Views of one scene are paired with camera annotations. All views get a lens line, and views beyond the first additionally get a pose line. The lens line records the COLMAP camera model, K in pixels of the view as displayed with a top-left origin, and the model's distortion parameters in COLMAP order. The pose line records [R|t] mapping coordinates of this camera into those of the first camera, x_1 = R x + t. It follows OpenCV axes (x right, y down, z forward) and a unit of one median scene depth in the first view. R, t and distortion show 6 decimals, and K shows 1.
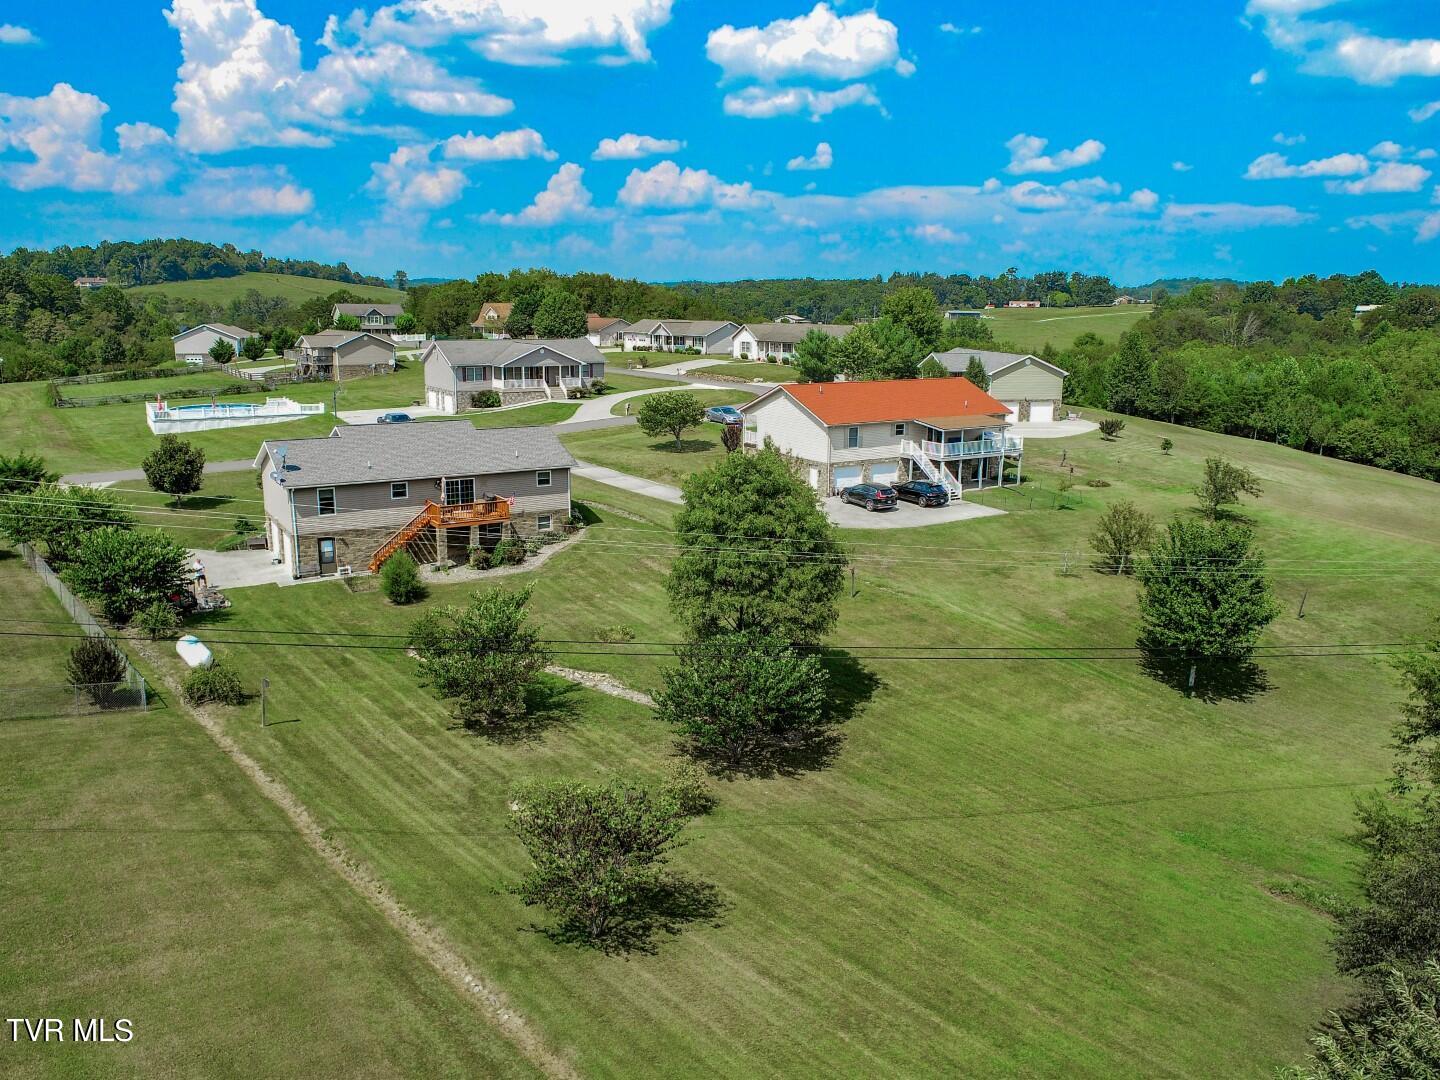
lens RADIAL K [[1093.6, 0, 720.0], [0, 1093.6, 540.0], [0, 0, 1]] dist [-0.014122, 0.002176]
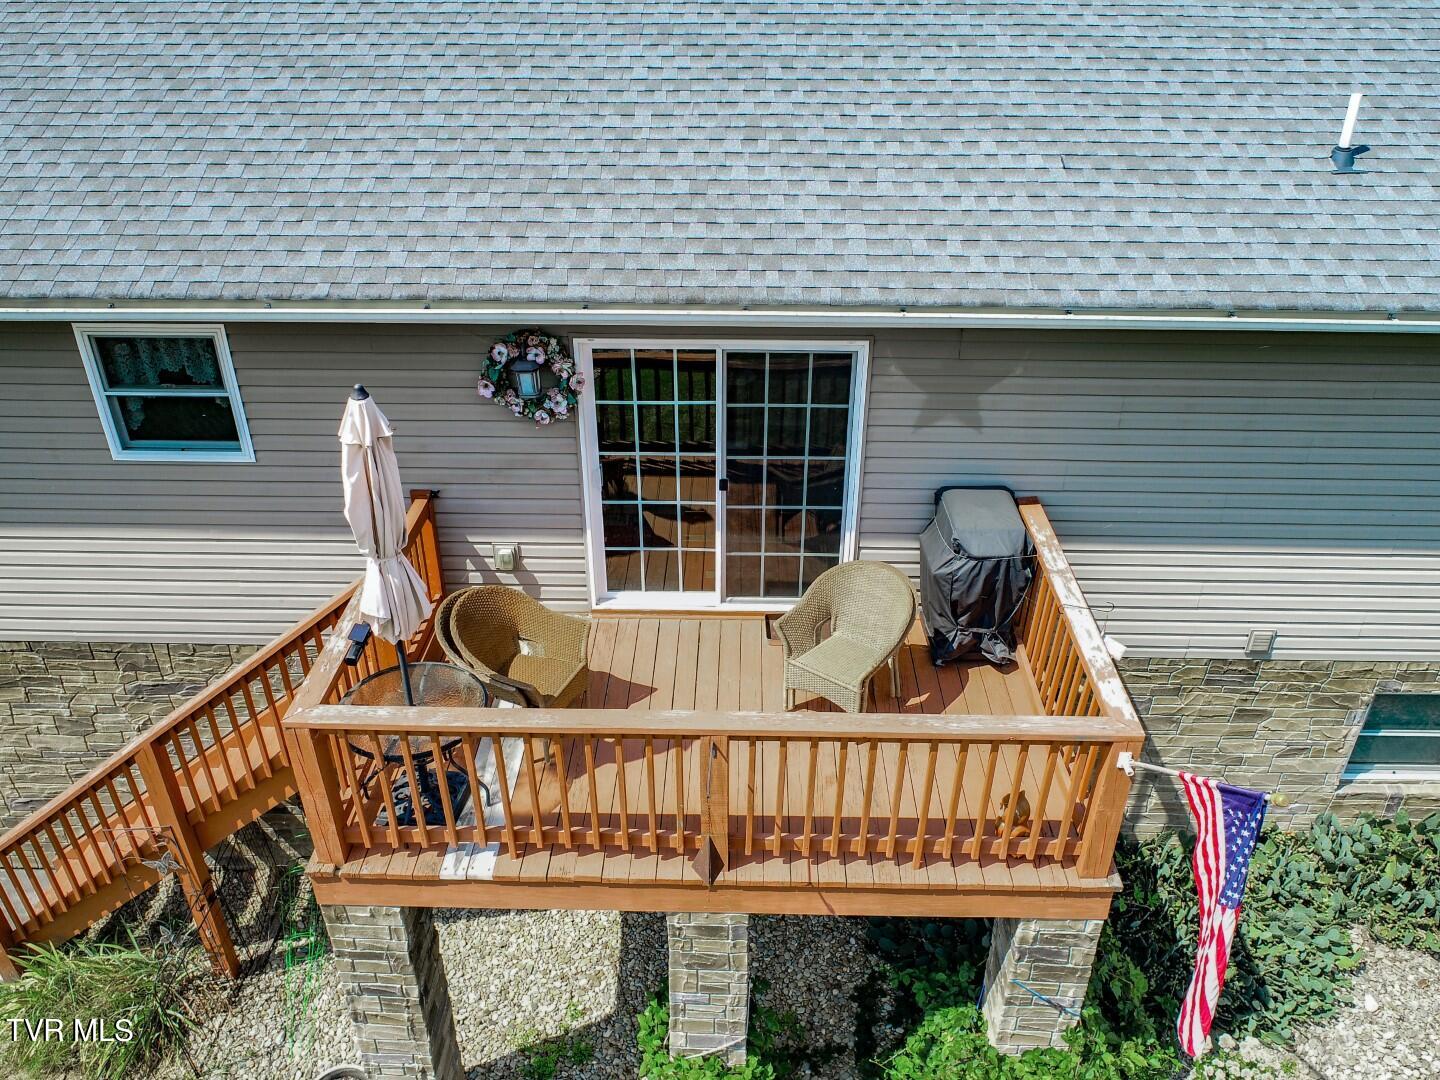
lens RADIAL K [[1093.6, 0, 720.0], [0, 1093.6, 540.0], [0, 0, 1]] dist [-0.014122, 0.002176]
pose [[0.838661, 0.278413, -0.468117, -0.183075], [-0.110389, 0.928528, 0.354472, -0.074527], [0.533349, -0.245607, 0.809454, 0.904730]]
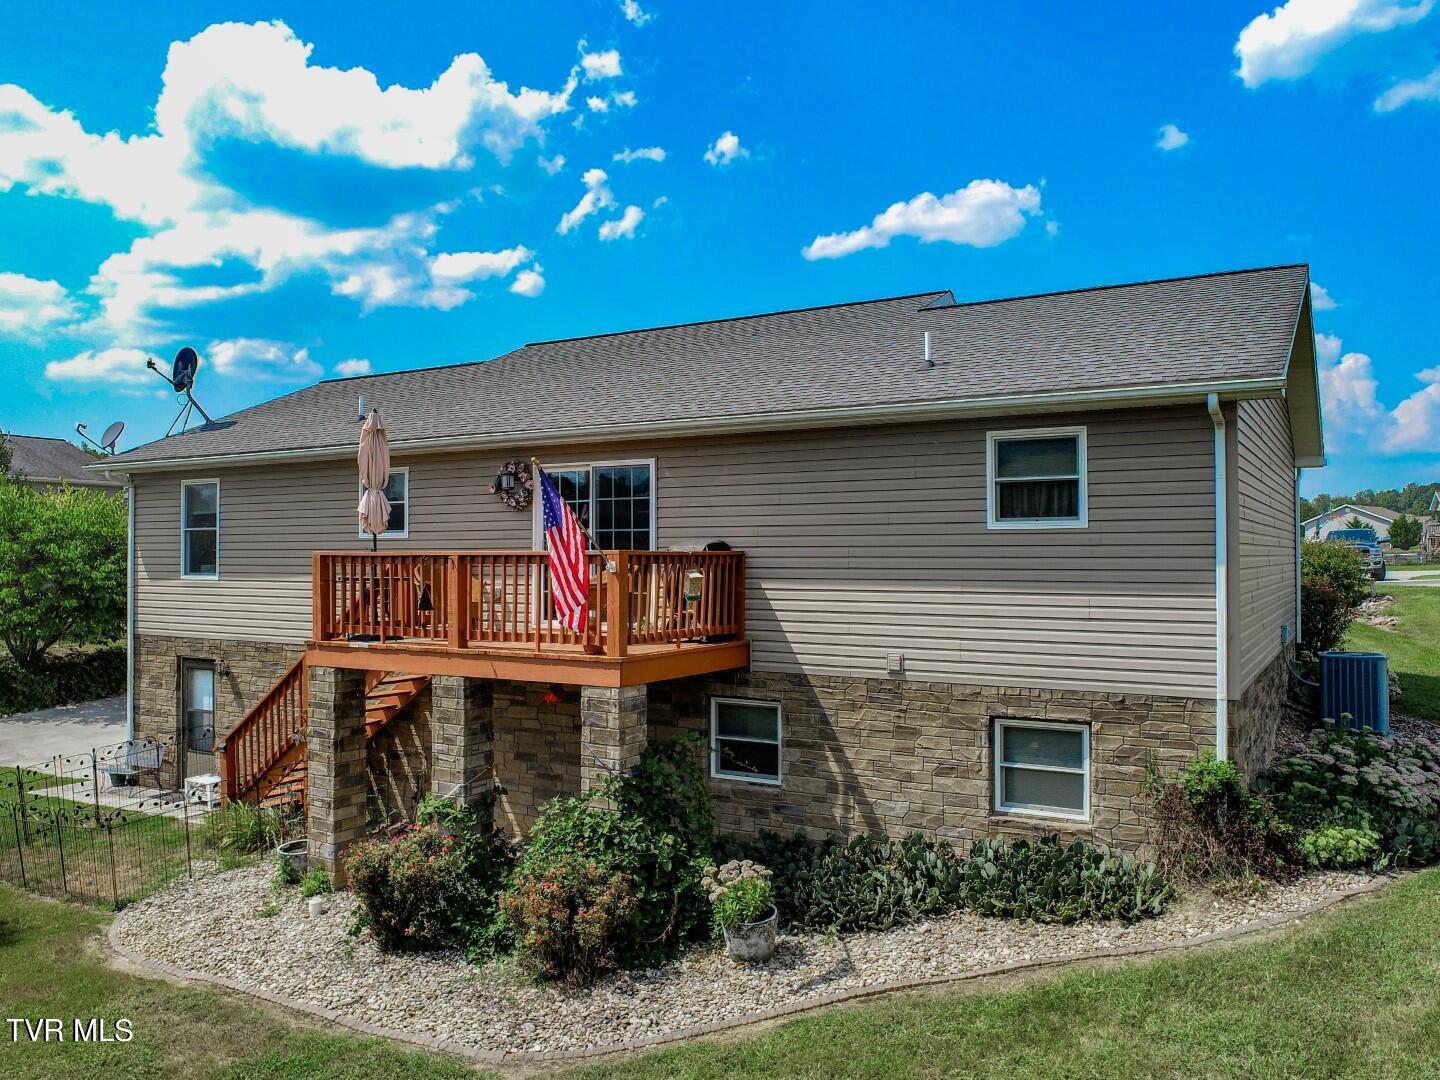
lens RADIAL K [[1113.6, 0, 720.0], [0, 1113.6, 540.0], [0, 0, 1]] dist [-0.012517, 0.001537]
pose [[0.465850, -0.023811, -0.884543, -0.043113], [-0.184078, 0.975161, -0.123196, -0.020318], [0.865505, 0.220216, 0.449896, 0.923849]]
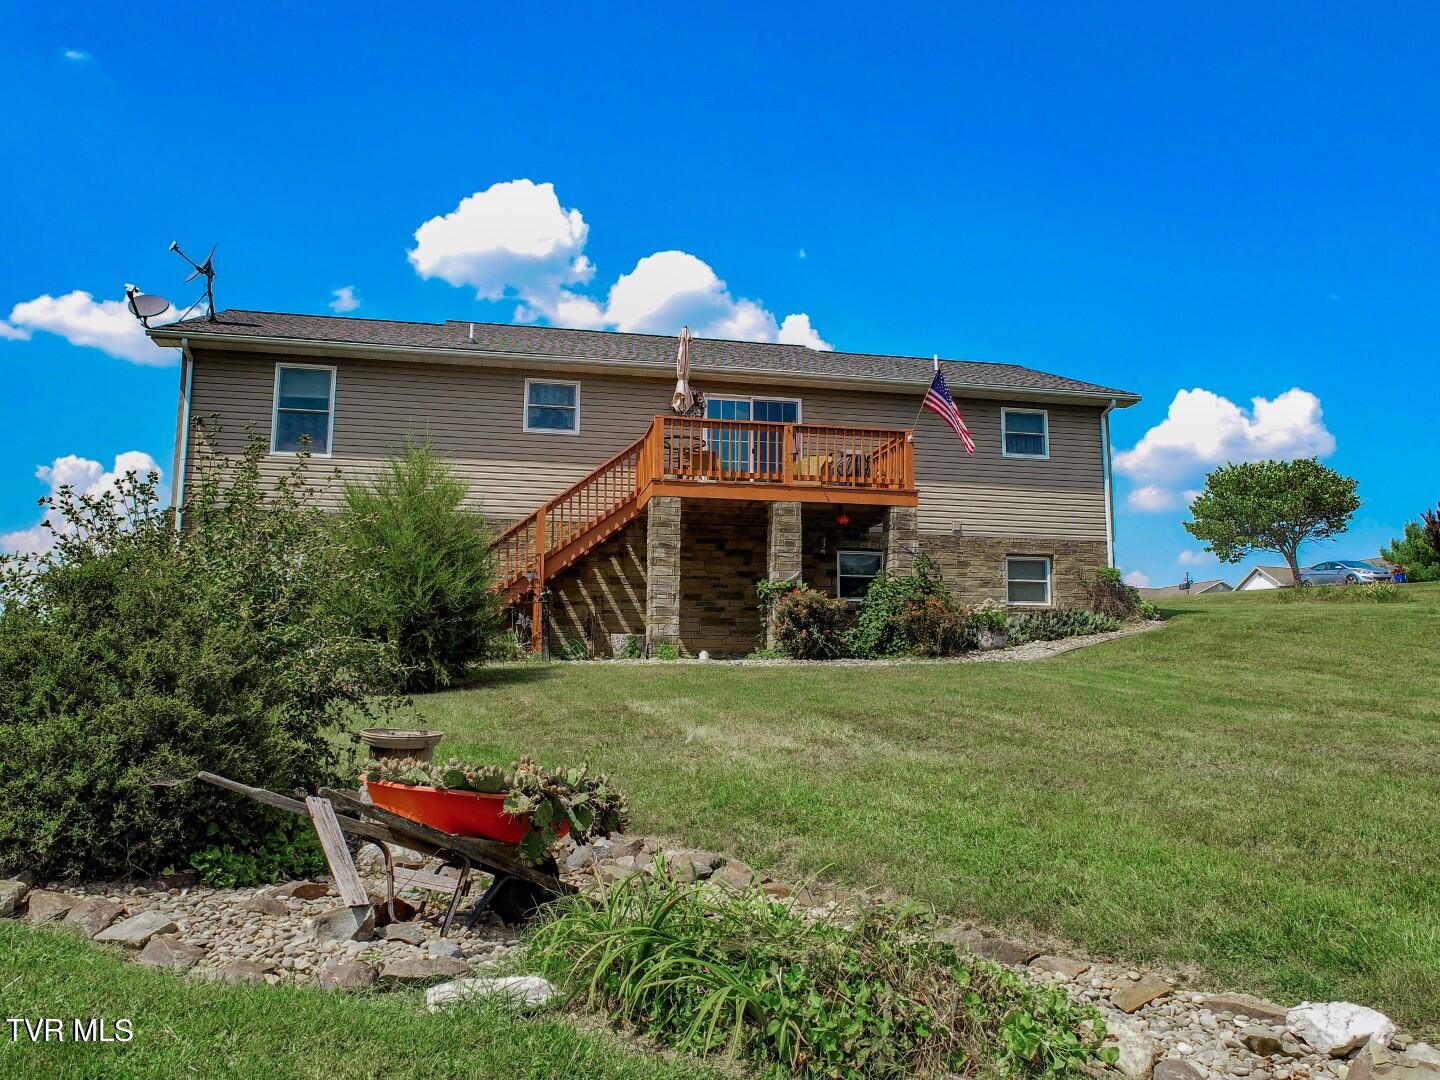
lens RADIAL K [[1093.6, 0, 720.0], [0, 1093.6, 540.0], [0, 0, 1]] dist [-0.014122, 0.002176]
pose [[0.940100, -0.054277, -0.336551, -0.145099], [-0.067941, 0.937607, -0.340995, 0.085960], [0.334061, 0.343435, 0.877756, 0.737486]]
